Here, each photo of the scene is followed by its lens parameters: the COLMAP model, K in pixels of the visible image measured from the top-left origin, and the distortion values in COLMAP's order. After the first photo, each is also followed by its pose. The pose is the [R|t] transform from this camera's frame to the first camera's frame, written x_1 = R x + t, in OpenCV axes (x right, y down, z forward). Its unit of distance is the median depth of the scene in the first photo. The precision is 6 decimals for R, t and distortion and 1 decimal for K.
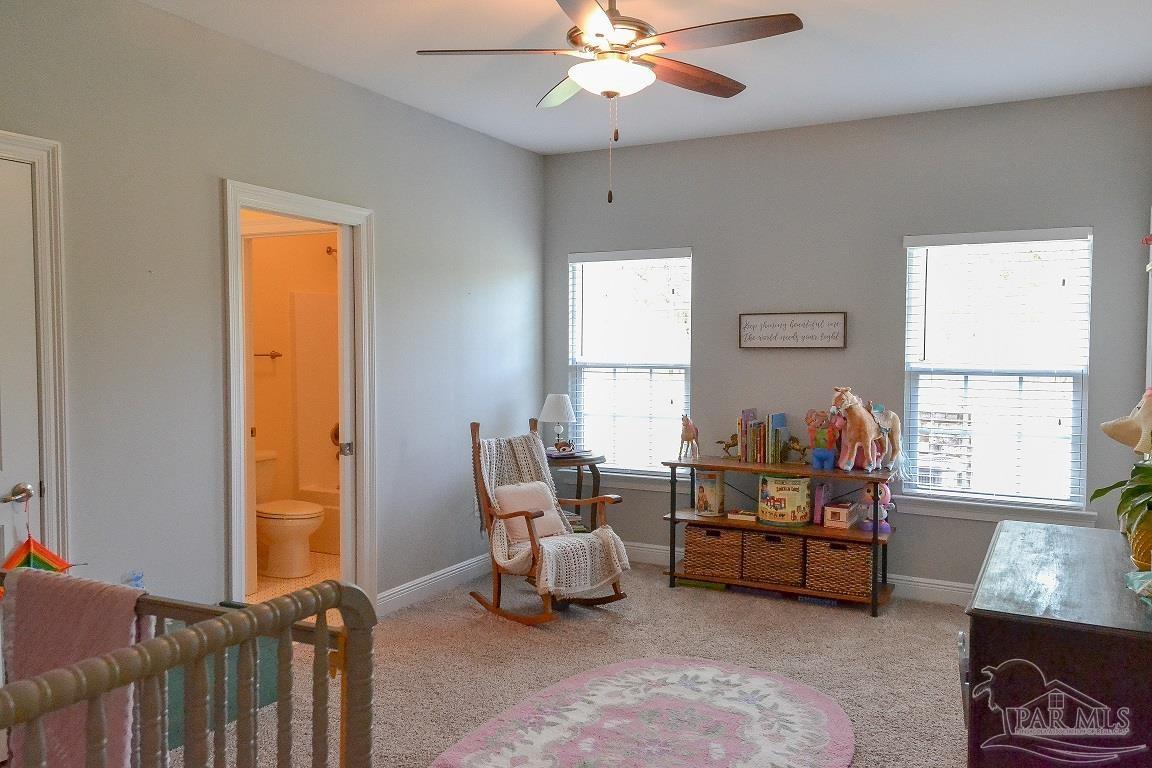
lens RADIAL K [[895.9, 0, 573.6], [0, 895.9, 381.8], [0, 0, 1]] dist [0.097280, -0.086362]
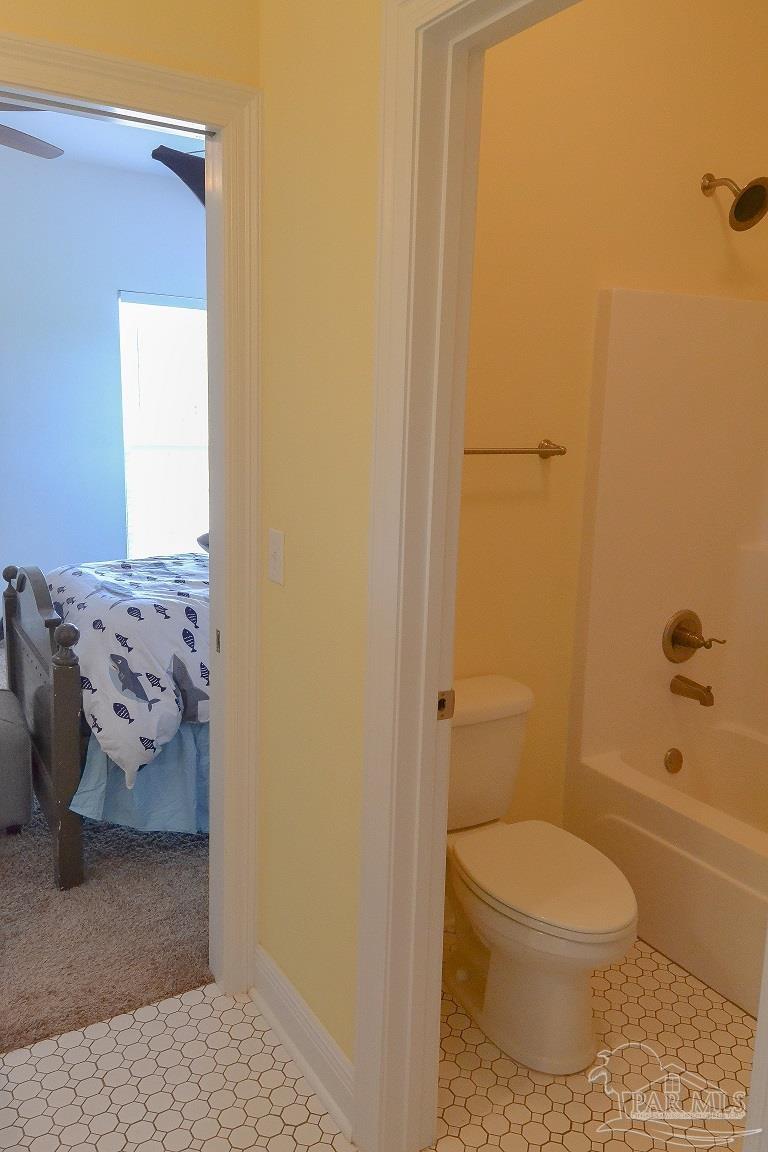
lens RADIAL K [[895.9, 0, 384.0], [0, 895.9, 576.0], [0, 0, 1]] dist [0.097280, -0.086362]
pose [[0.856442, 0.123092, -0.501354, -0.180068], [-0.049131, 0.986184, 0.158198, -0.034305], [0.513901, -0.110855, 0.850657, 0.600336]]
